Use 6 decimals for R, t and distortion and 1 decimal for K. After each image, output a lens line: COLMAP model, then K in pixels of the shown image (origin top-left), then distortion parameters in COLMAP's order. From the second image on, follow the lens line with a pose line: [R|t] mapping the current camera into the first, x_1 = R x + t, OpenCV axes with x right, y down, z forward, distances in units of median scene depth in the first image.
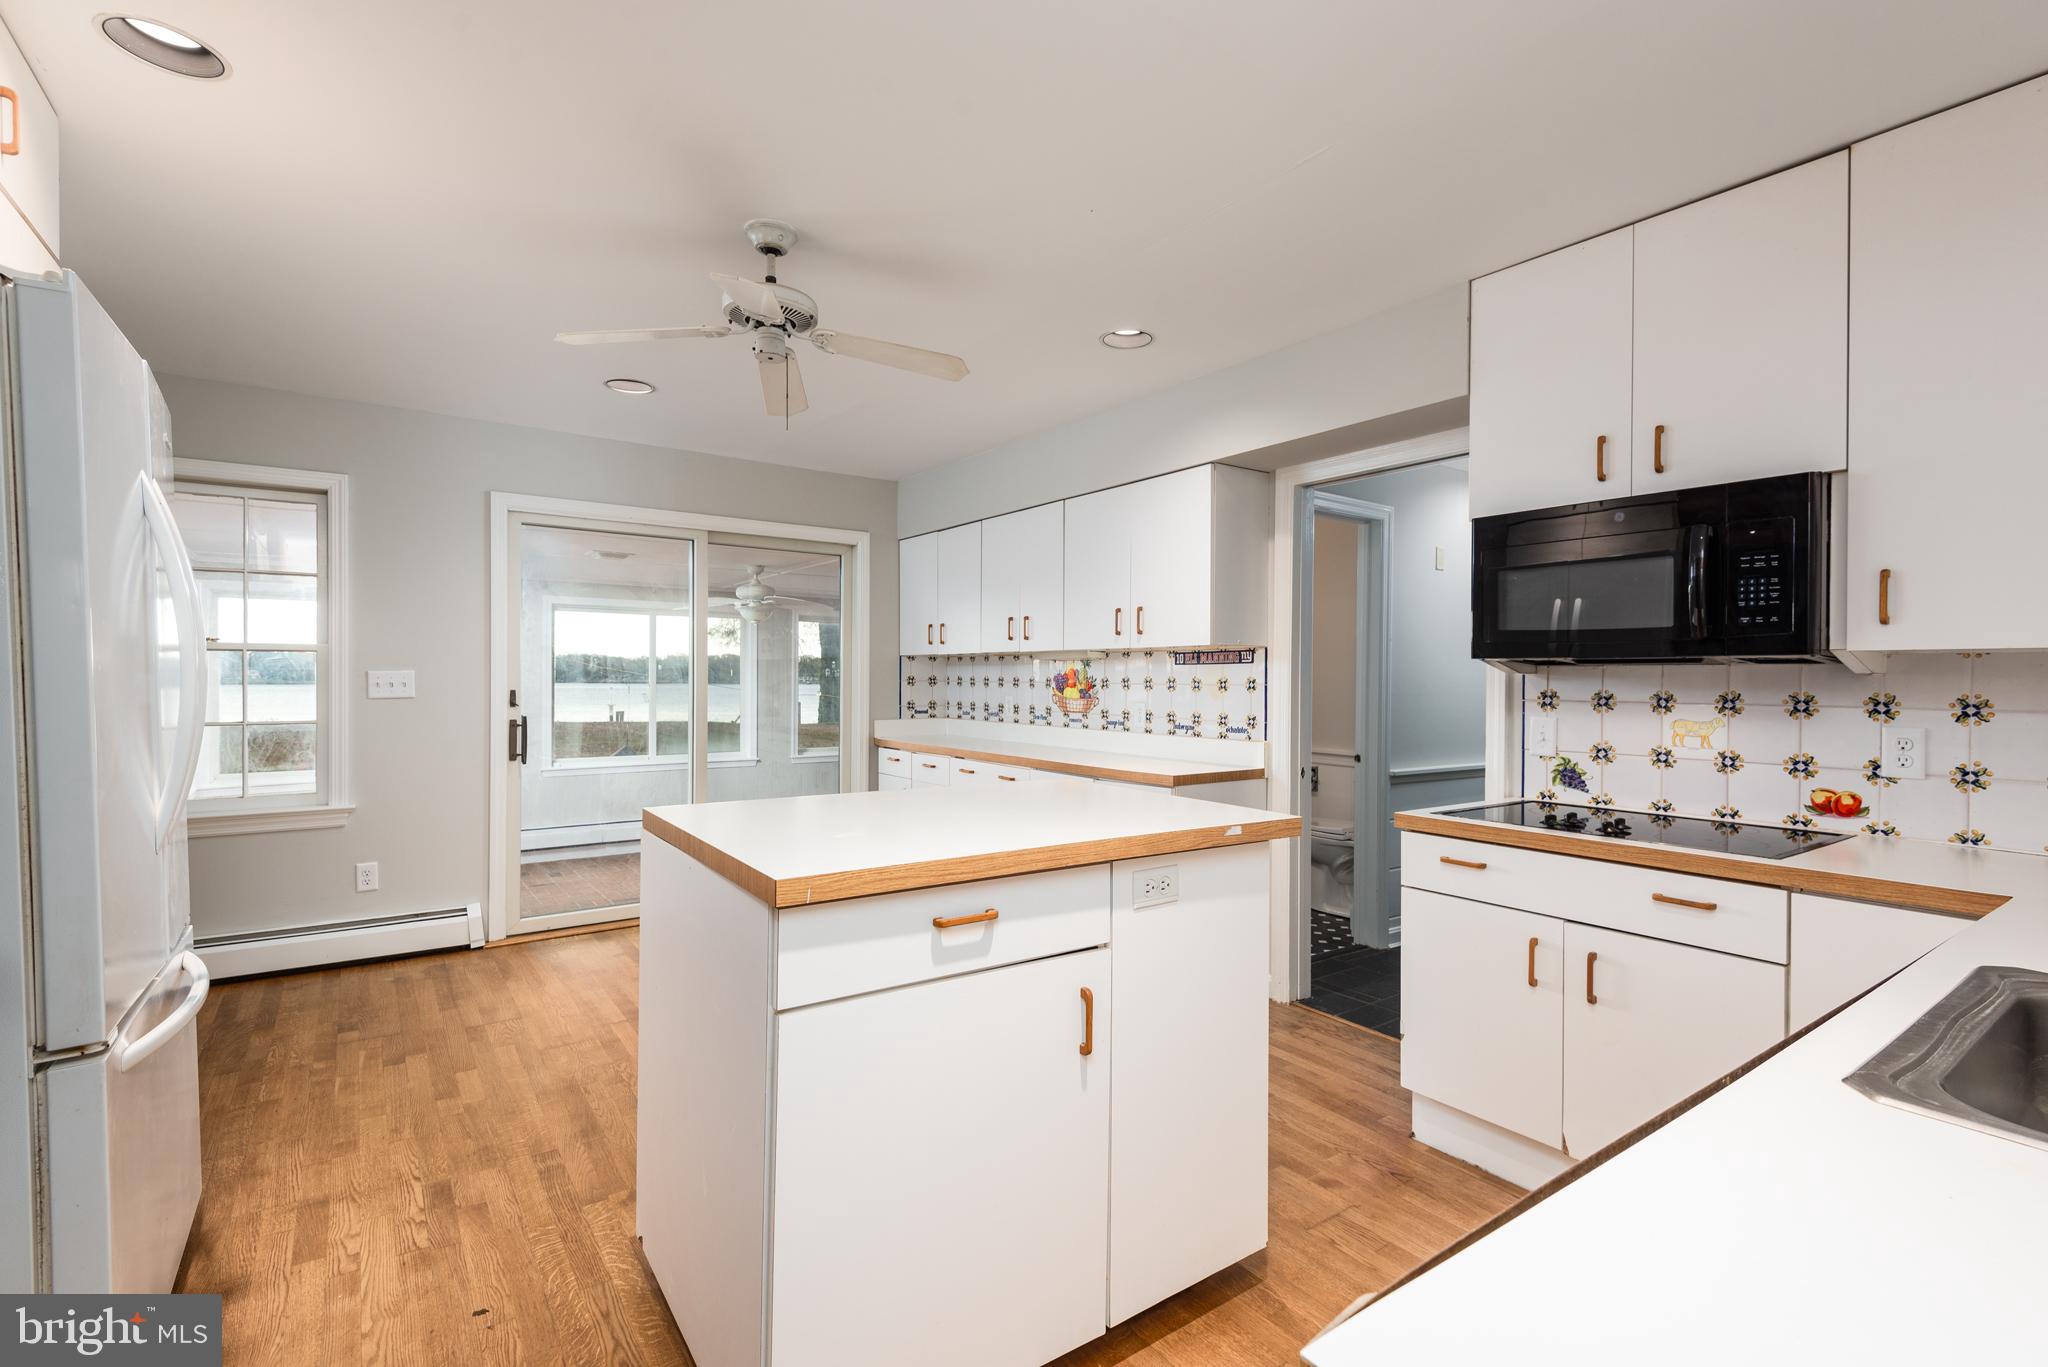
lens RADIAL K [[920.9, 0, 1025.0], [0, 920.9, 686.8], [0, 0, 1]] dist [-0.000826, -0.001100]
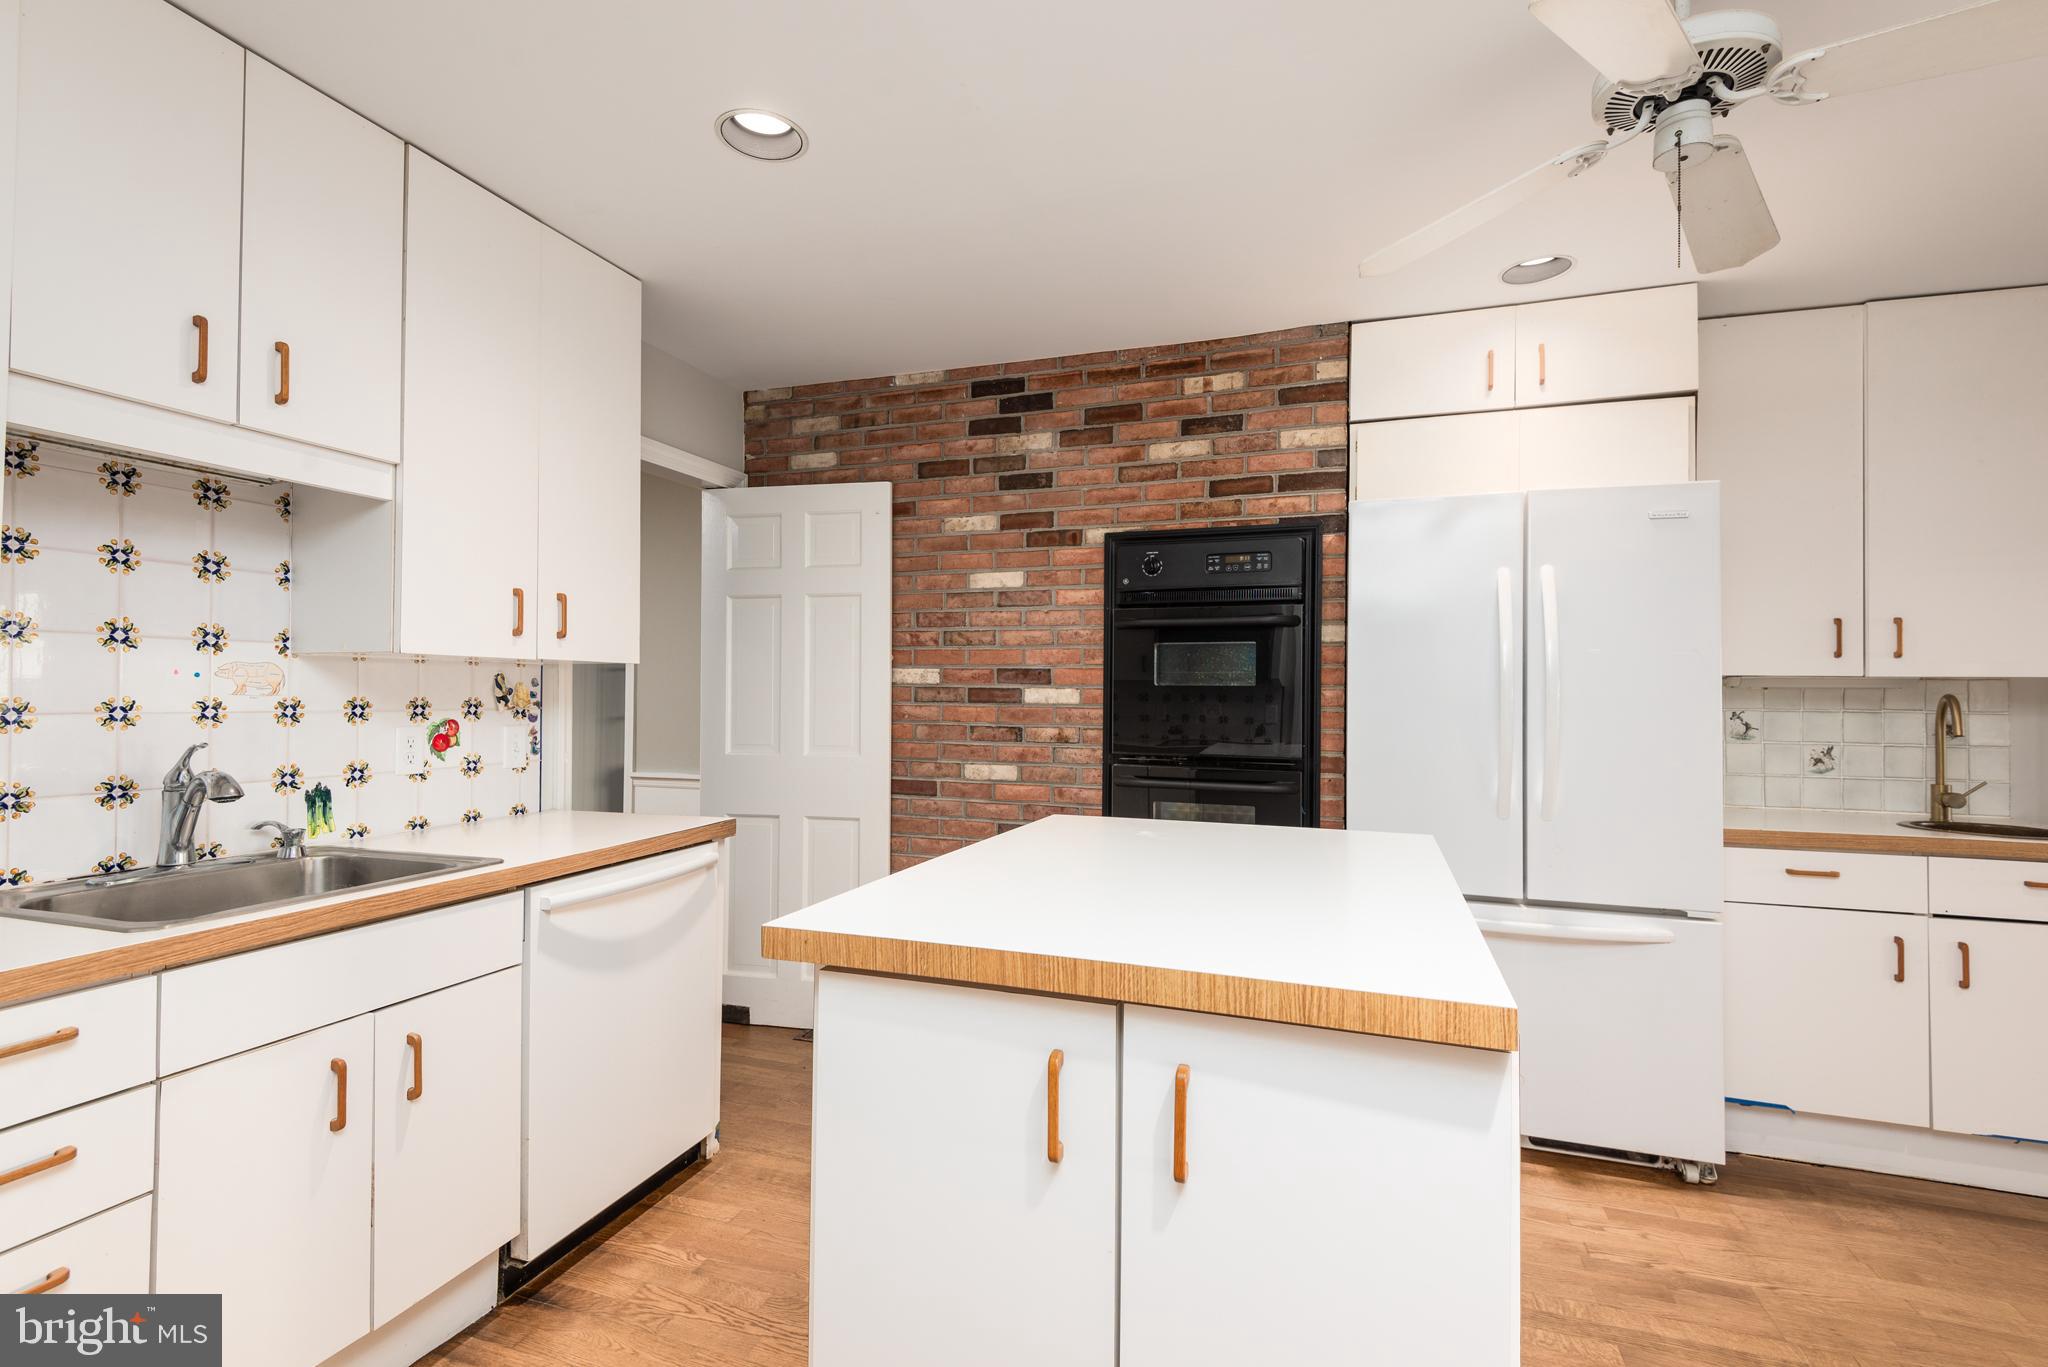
lens RADIAL K [[920.9, 0, 1026.9], [0, 920.9, 686.7], [0, 0, 1]] dist [-0.000826, -0.001100]
pose [[-0.819120, -0.009897, -0.573537, 0.456332], [-0.010292, 0.999944, -0.002556, -0.032404], [0.573530, 0.003809, -0.819176, 1.382721]]
